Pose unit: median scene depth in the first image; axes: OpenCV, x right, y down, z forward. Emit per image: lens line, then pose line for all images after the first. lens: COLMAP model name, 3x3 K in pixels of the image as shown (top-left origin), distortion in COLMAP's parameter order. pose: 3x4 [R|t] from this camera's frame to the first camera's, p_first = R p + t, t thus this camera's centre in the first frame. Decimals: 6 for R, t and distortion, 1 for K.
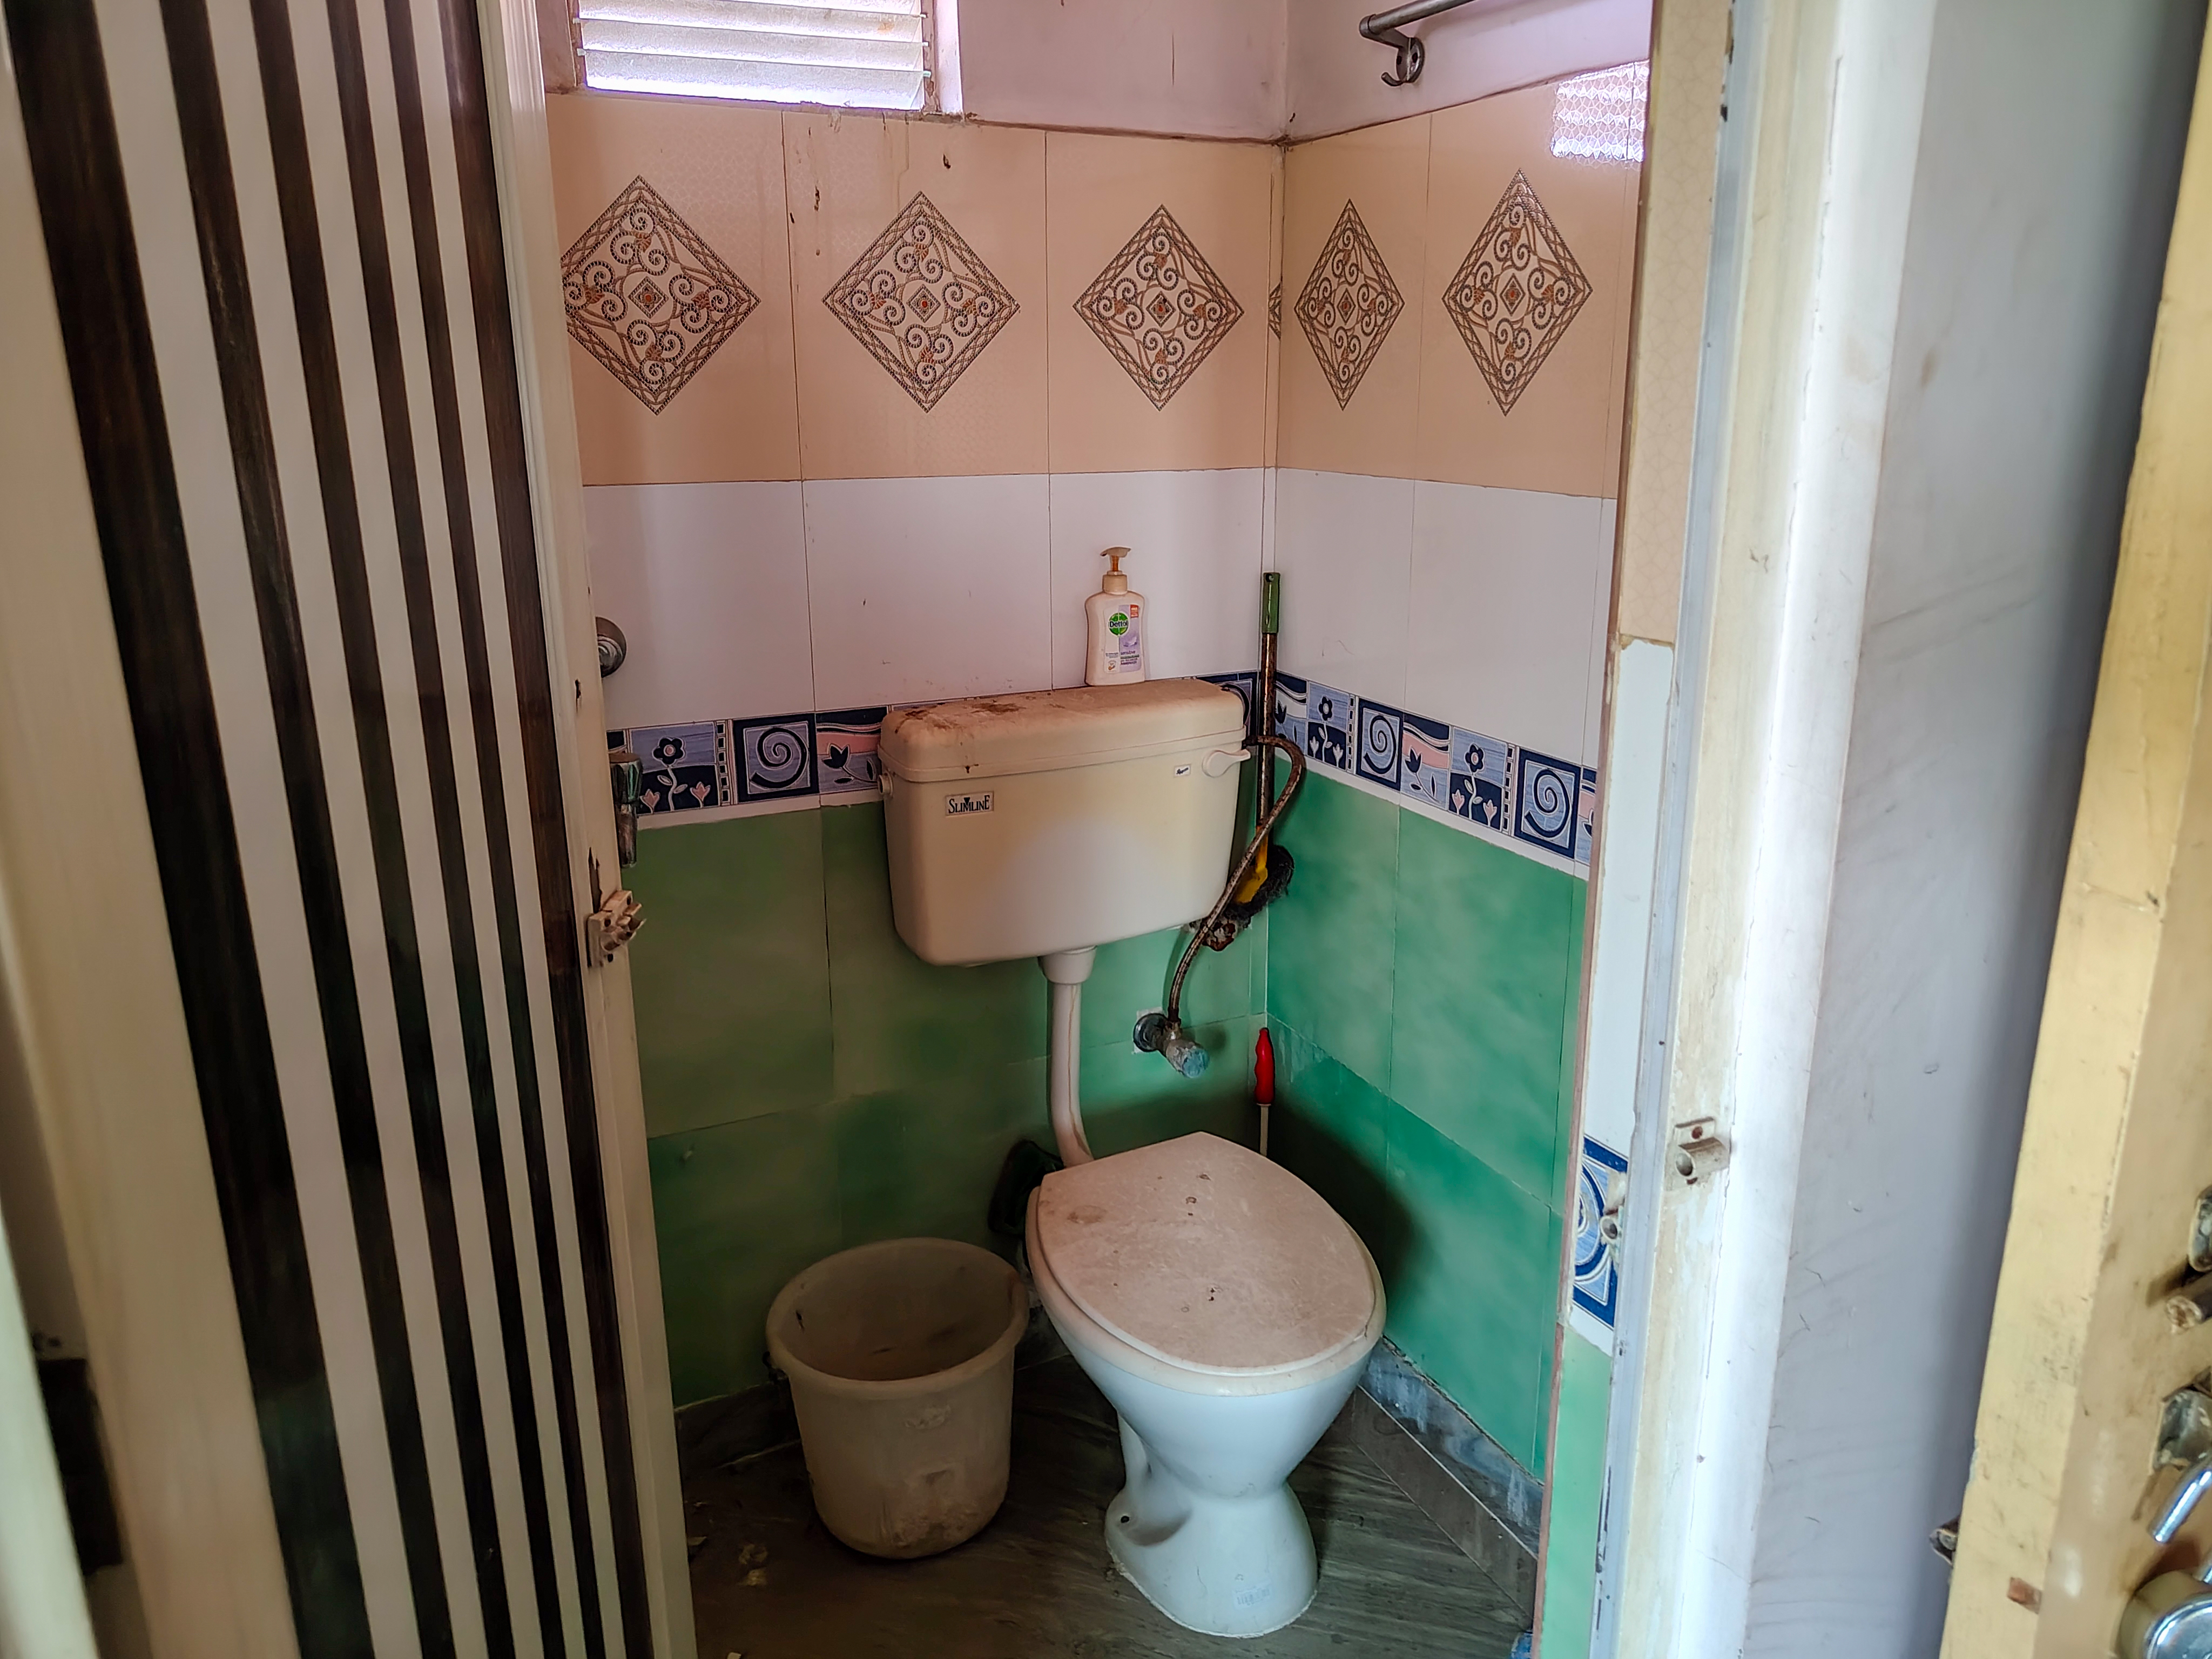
lens RADIAL K [[1588.3, 0, 1128.8], [0, 1588.3, 833.2], [0, 0, 1]] dist [0.016990, -0.014386]
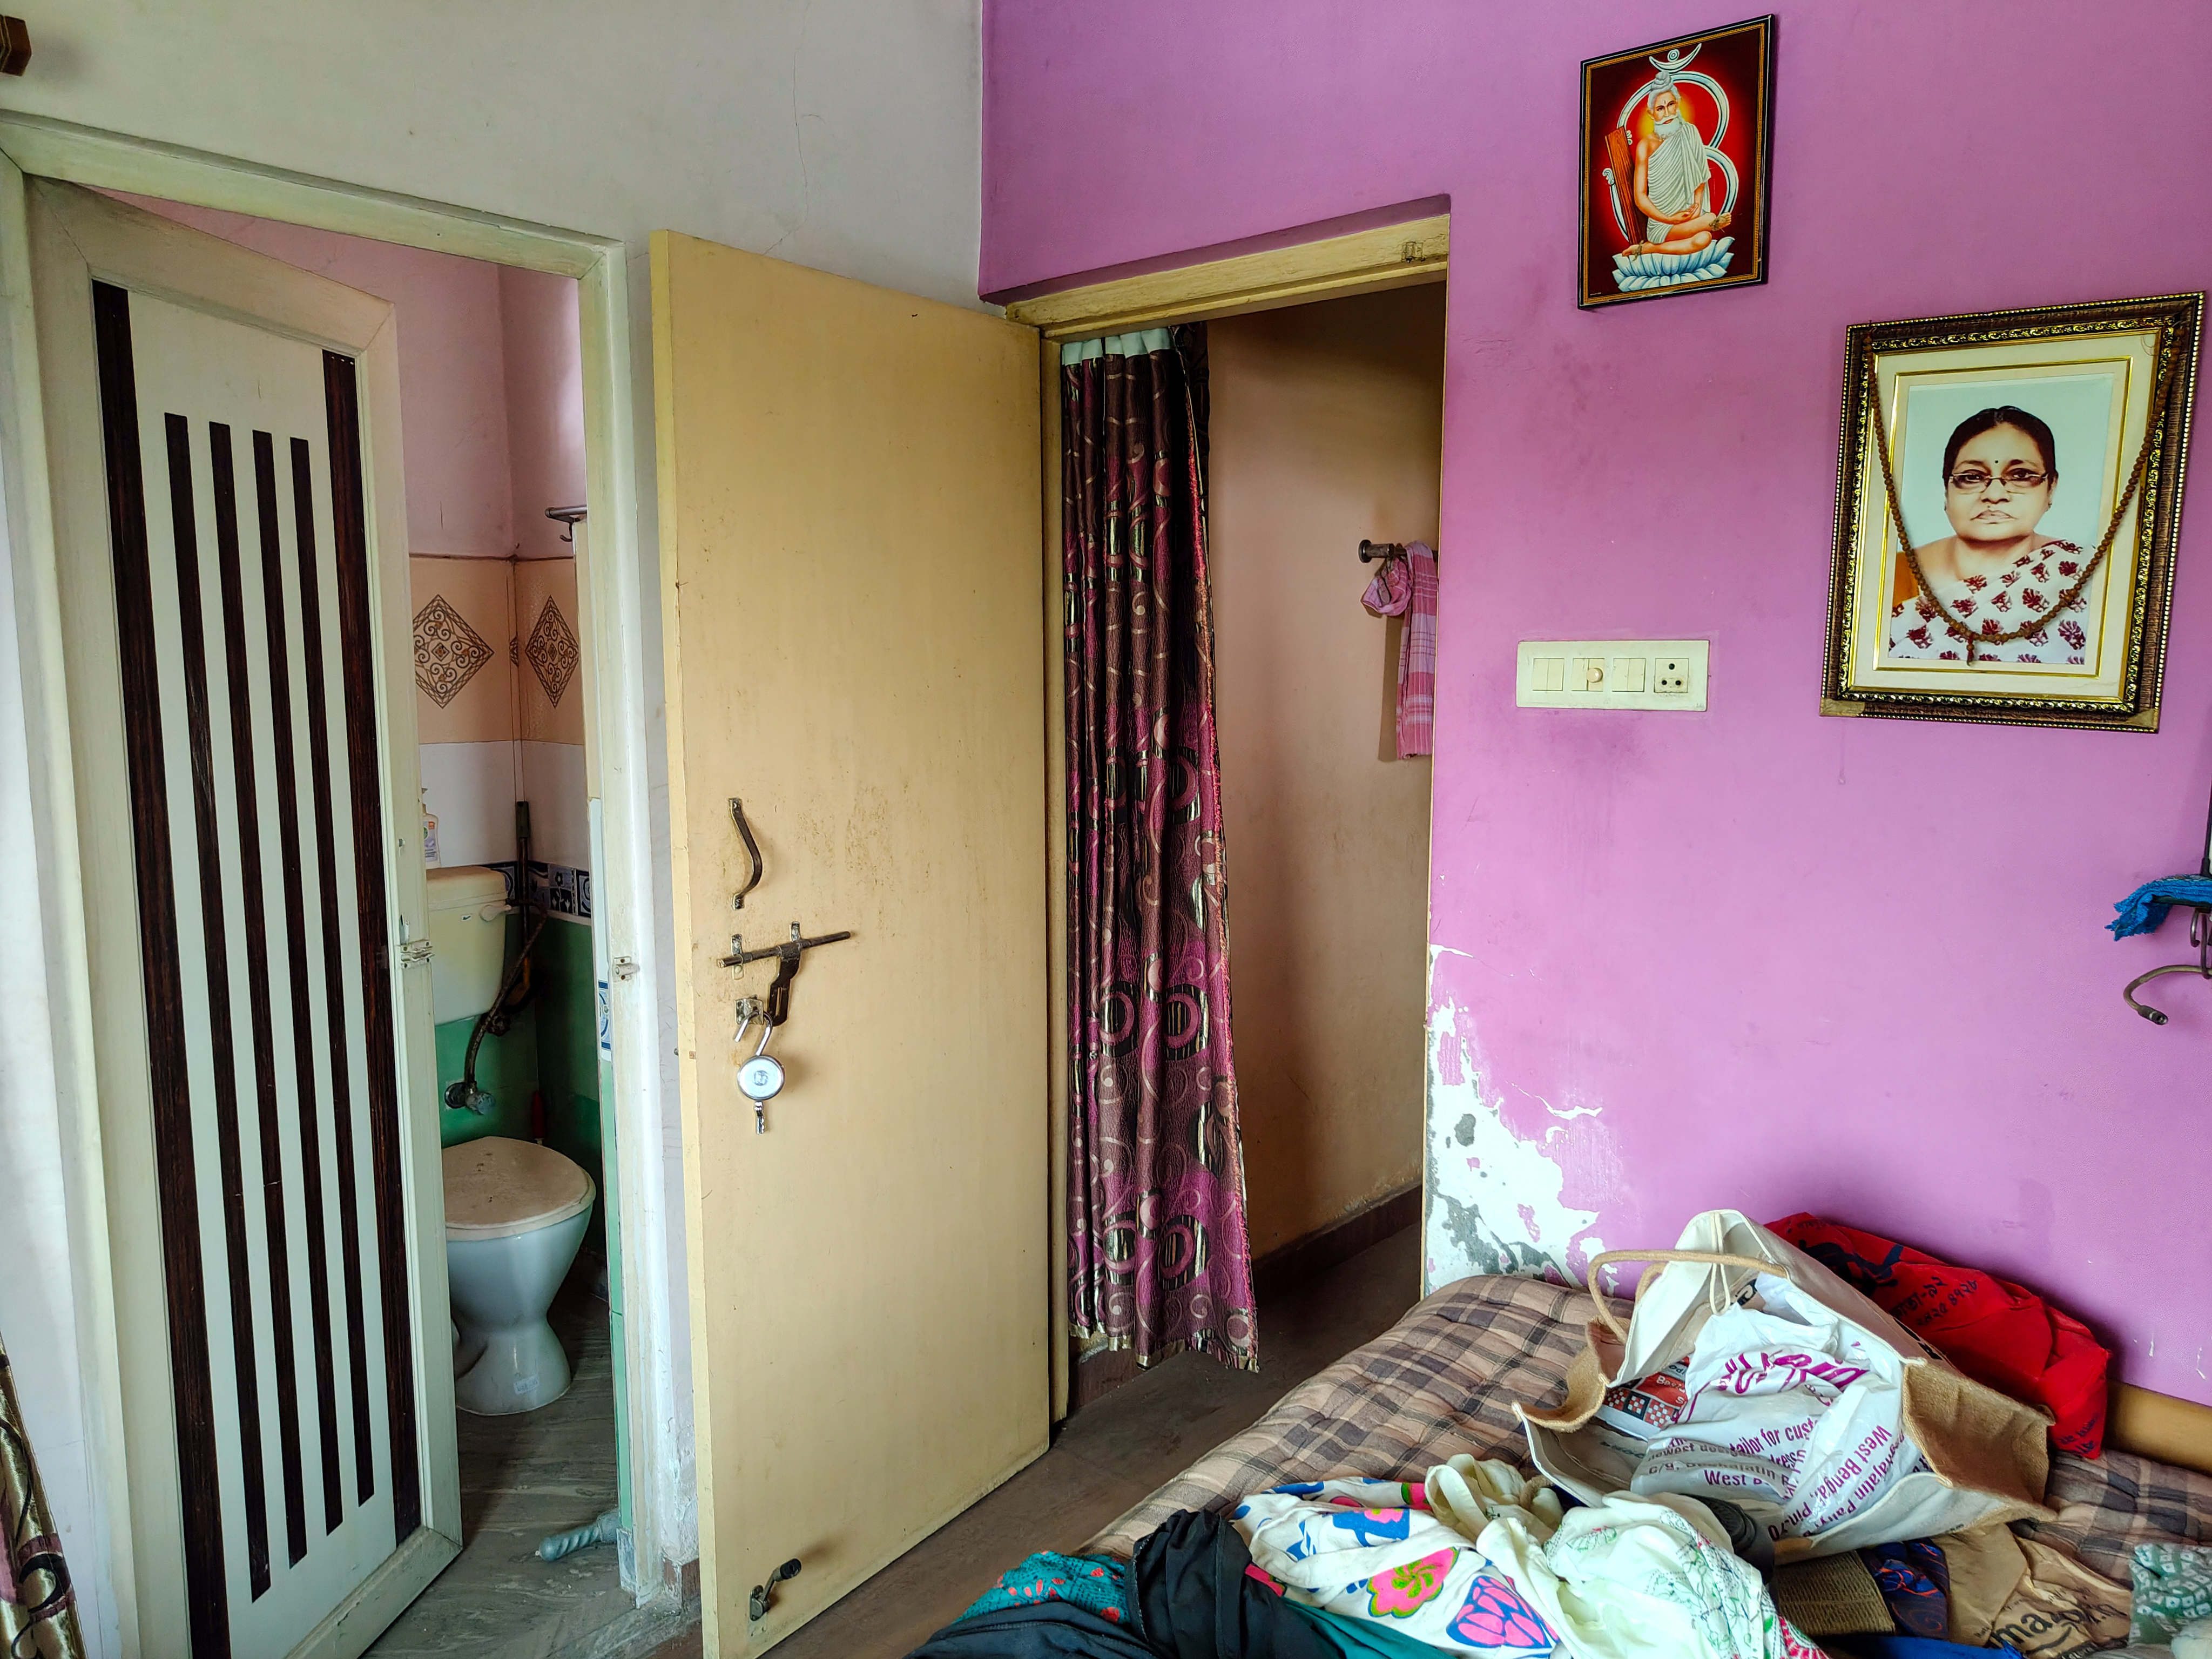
lens RADIAL K [[1588.3, 0, 1128.8], [0, 1588.3, 833.2], [0, 0, 1]] dist [0.016990, -0.014386]
pose [[0.923180, -0.040931, 0.382182, 0.040313], [0.101903, 0.984797, -0.140682, 0.179317], [-0.370613, 0.168820, 0.913316, -0.803178]]
